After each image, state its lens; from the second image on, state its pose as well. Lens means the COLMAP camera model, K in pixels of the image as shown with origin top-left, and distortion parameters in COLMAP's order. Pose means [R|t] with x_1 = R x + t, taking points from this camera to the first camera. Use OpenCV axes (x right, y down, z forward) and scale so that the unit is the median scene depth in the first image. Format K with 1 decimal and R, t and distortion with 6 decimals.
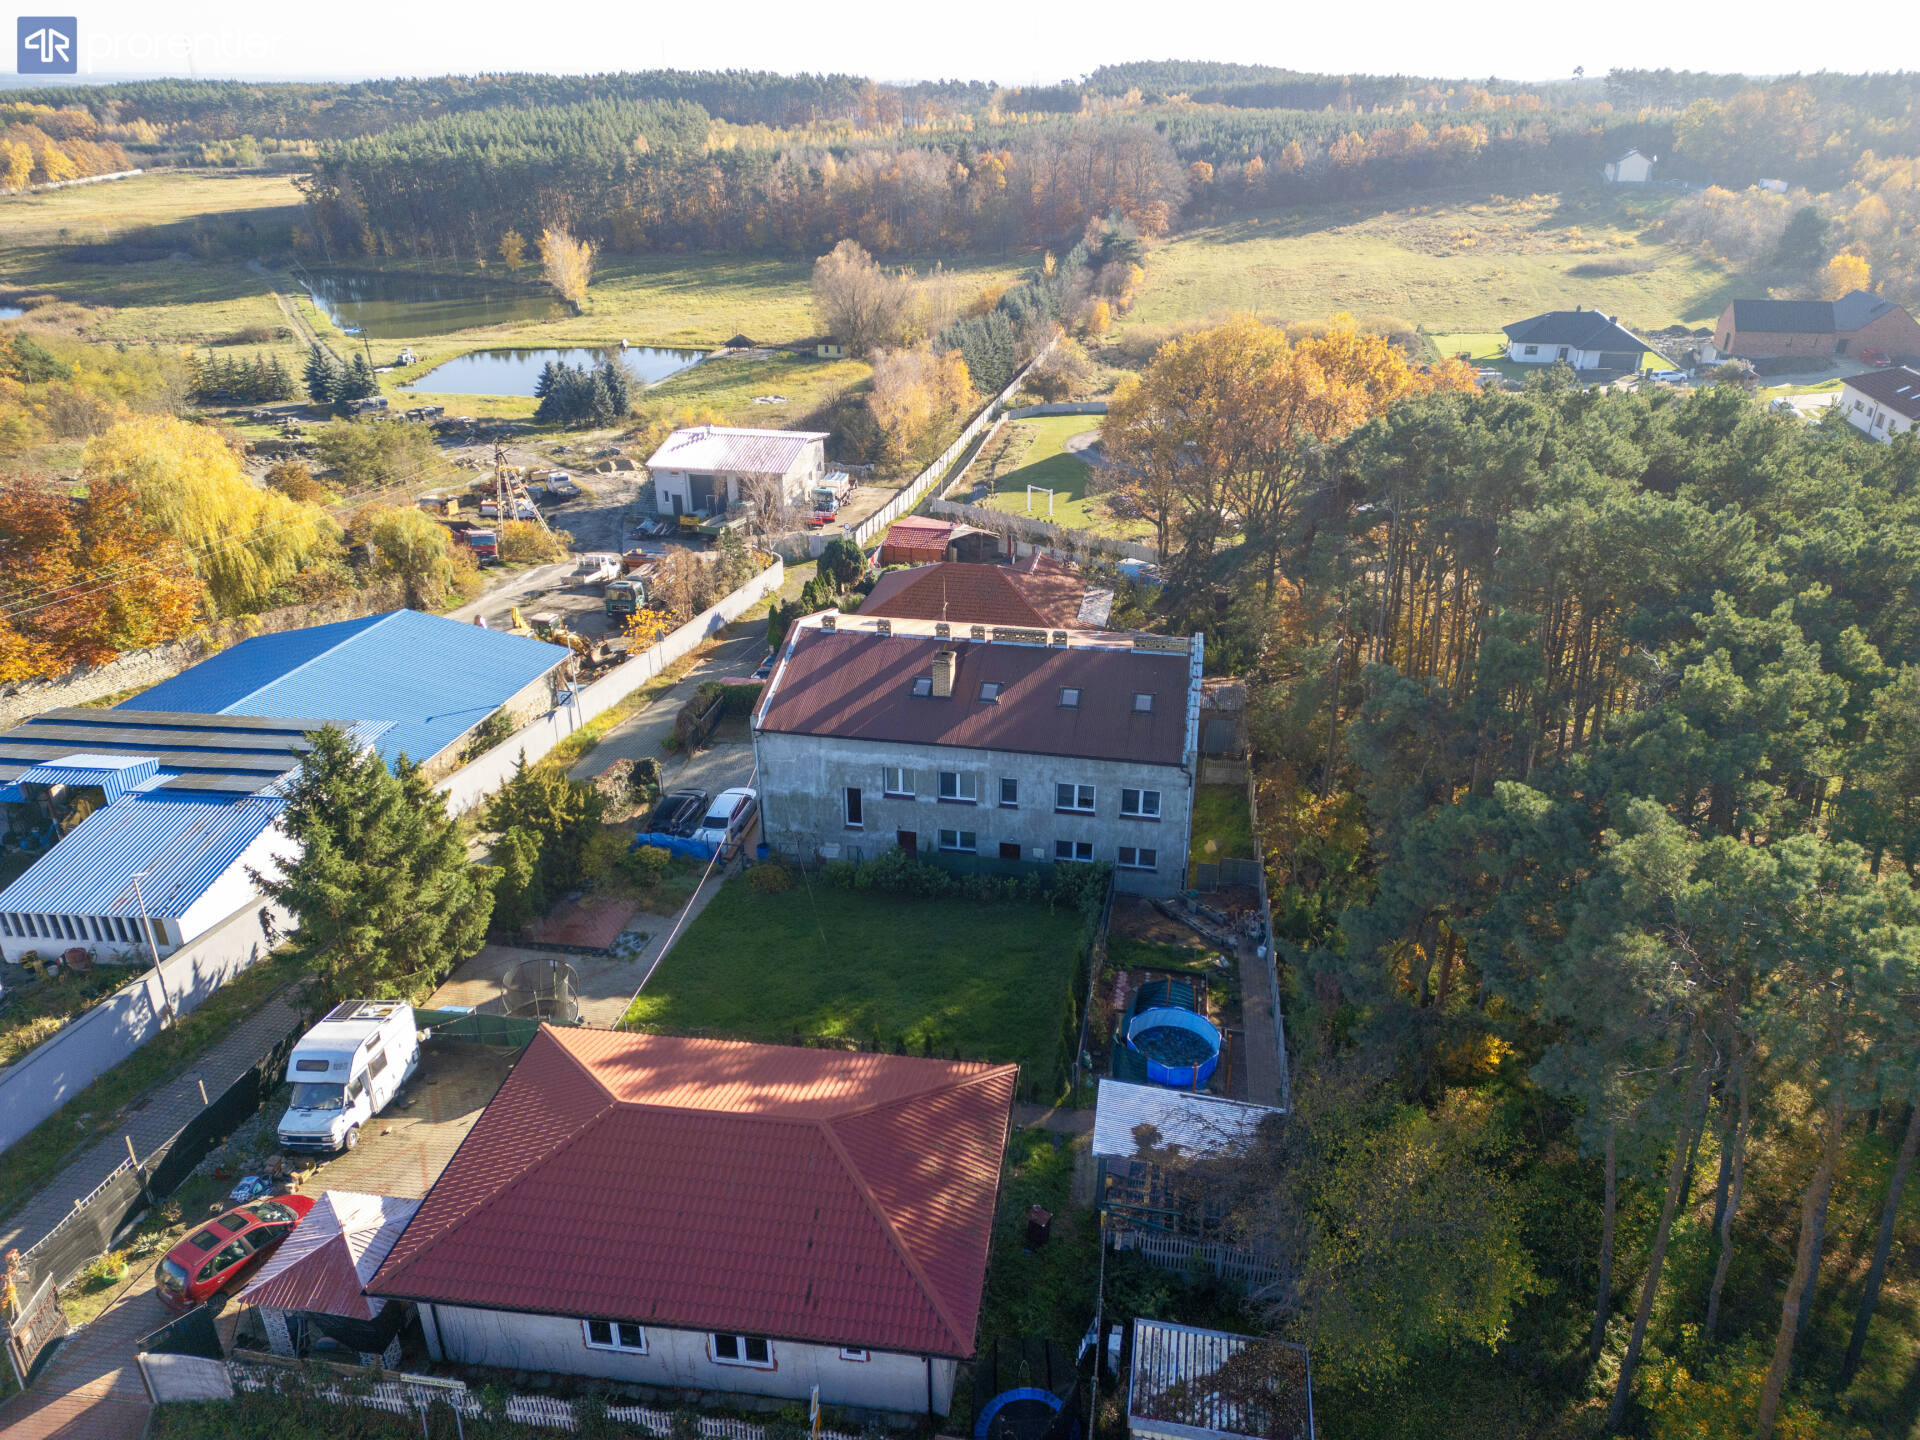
lens RADIAL K [[1340.1, 0, 960.0], [0, 1340.1, 720.0], [0, 0, 1]] dist [0.081331, -0.080713]
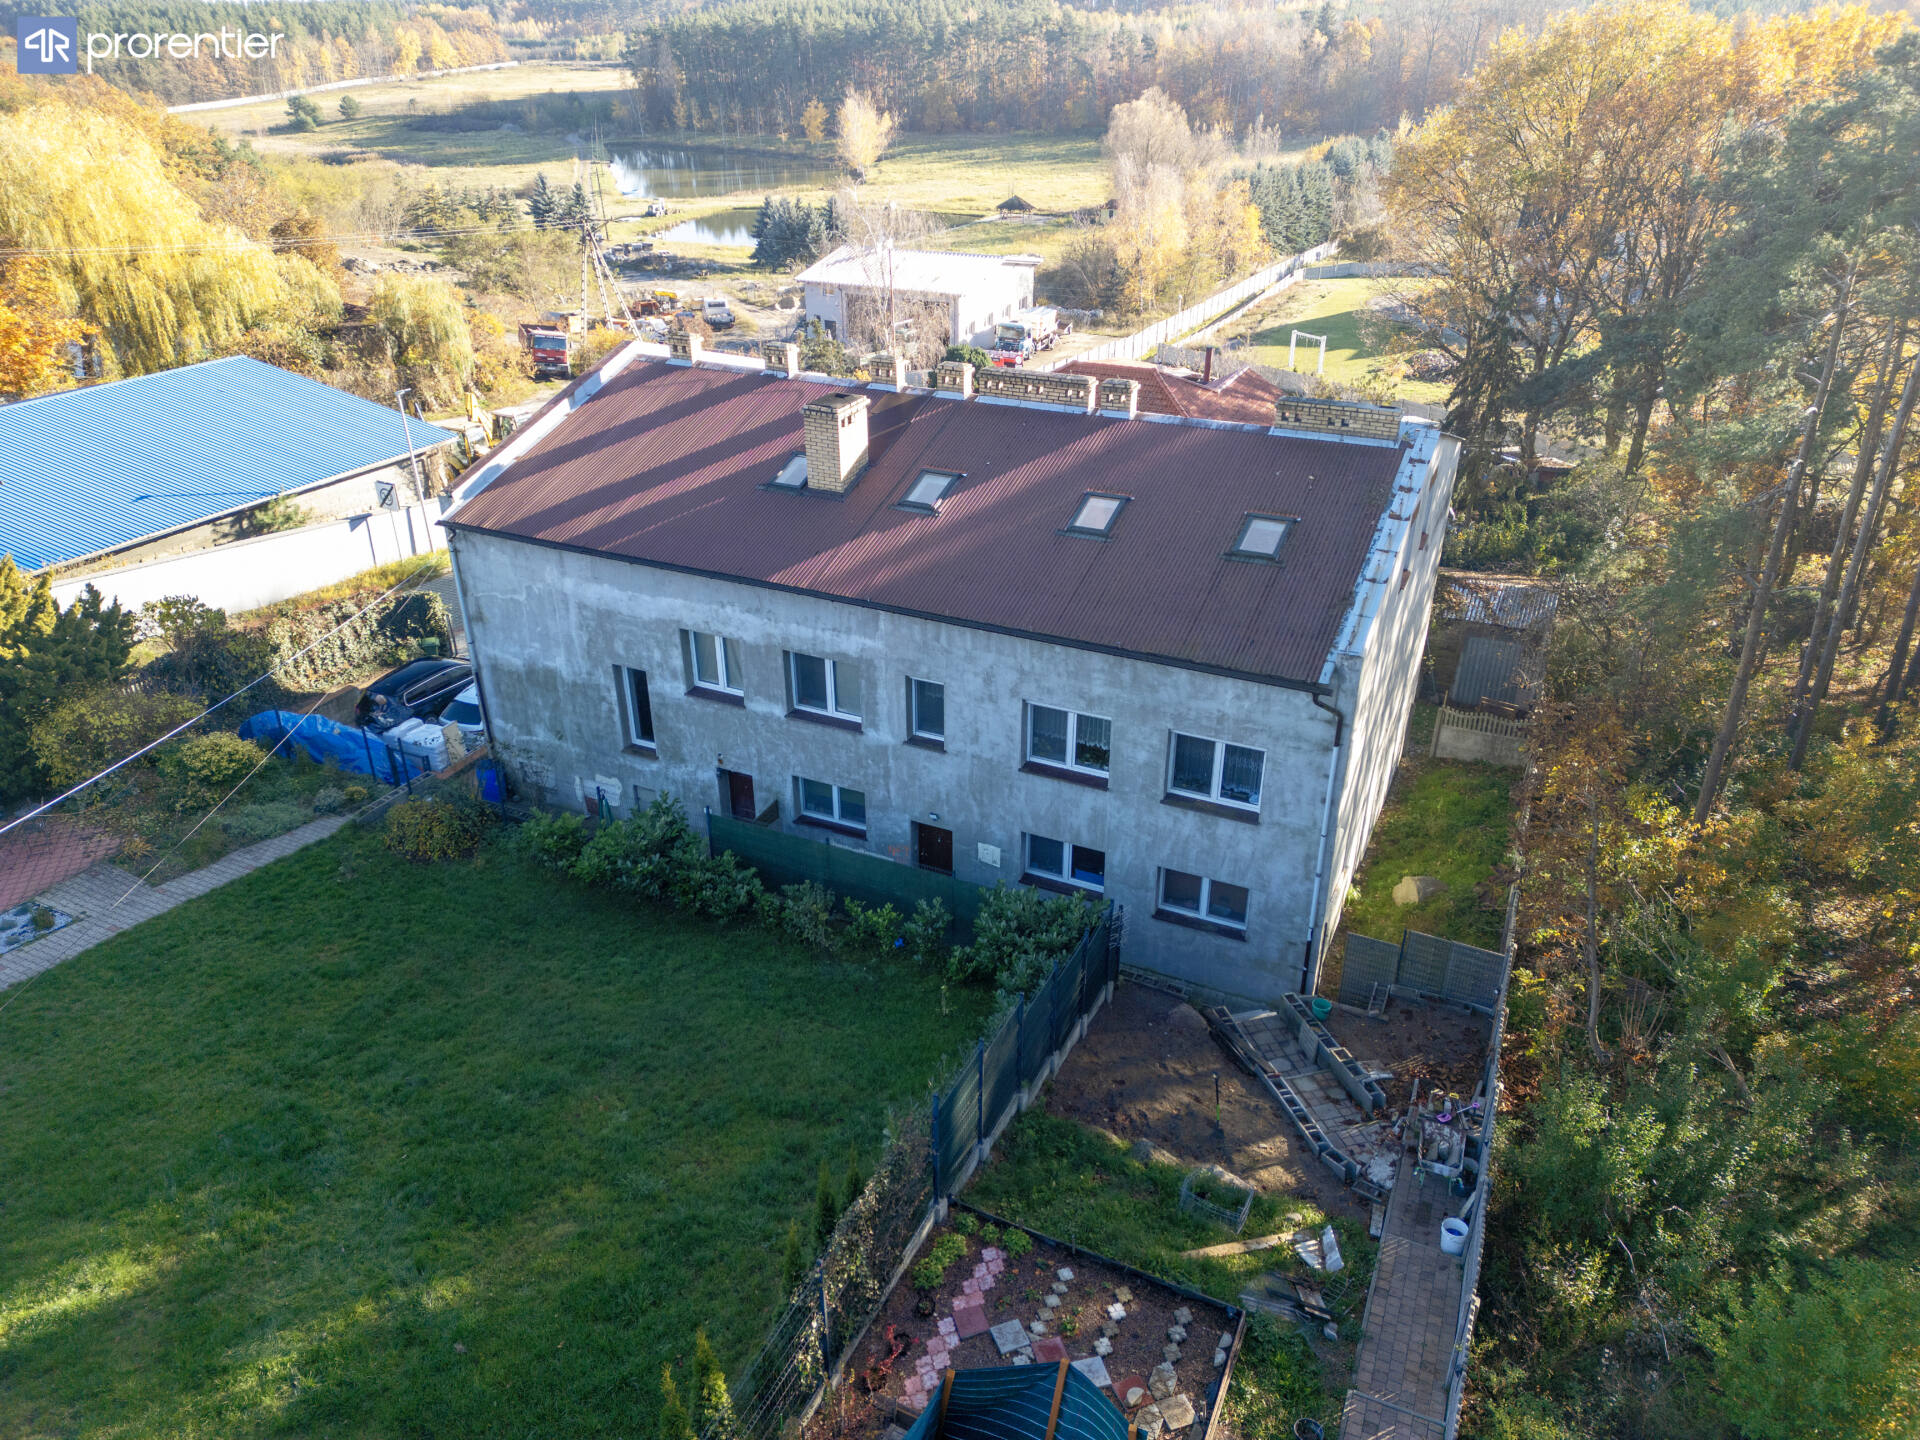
lens RADIAL K [[1340.1, 0, 960.0], [0, 1340.1, 720.0], [0, 0, 1]] dist [0.081331, -0.080713]
pose [[0.968084, 0.117083, -0.221595, 0.084261], [-0.108170, 0.992772, 0.051983, 0.018615], [0.226080, -0.026354, 0.973752, 0.327972]]
